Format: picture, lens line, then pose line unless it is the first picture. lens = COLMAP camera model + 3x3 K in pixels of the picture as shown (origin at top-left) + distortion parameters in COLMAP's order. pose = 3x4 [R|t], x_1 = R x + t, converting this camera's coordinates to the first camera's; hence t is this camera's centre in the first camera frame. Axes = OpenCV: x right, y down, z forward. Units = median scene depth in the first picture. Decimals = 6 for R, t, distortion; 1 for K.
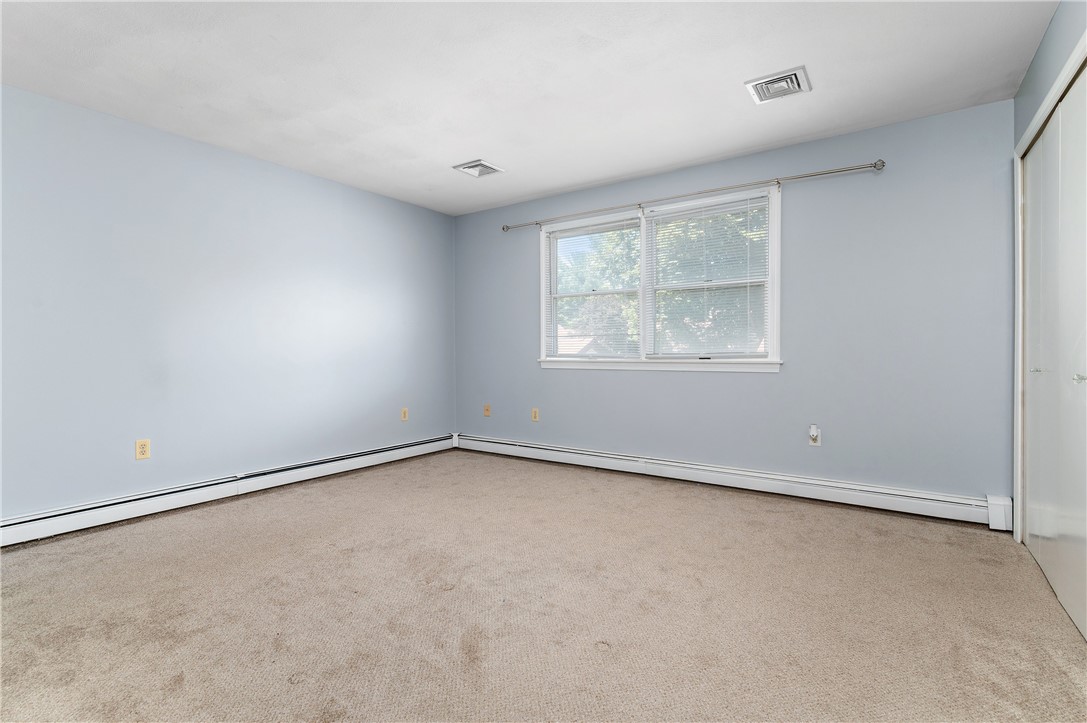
lens RADIAL K [[510.0, 0, 540.6], [0, 510.0, 359.3], [0, 0, 1]] dist [0.000239, 0.000429]
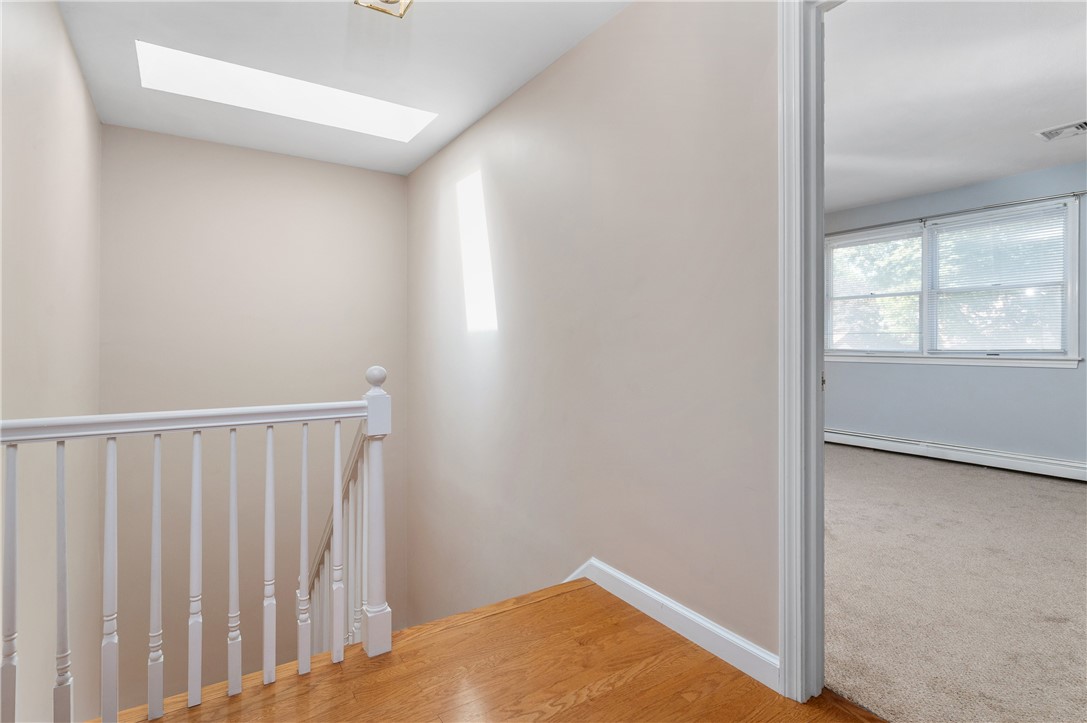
lens RADIAL K [[536.4, 0, 540.1], [0, 536.4, 346.9], [0, 0, 1]] dist [0.000374, -0.000314]
pose [[0.926118, 0.009021, -0.377127, -0.142404], [-0.012621, 0.999895, -0.007075, 0.002273], [0.377024, 0.011312, 0.926134, -0.427722]]
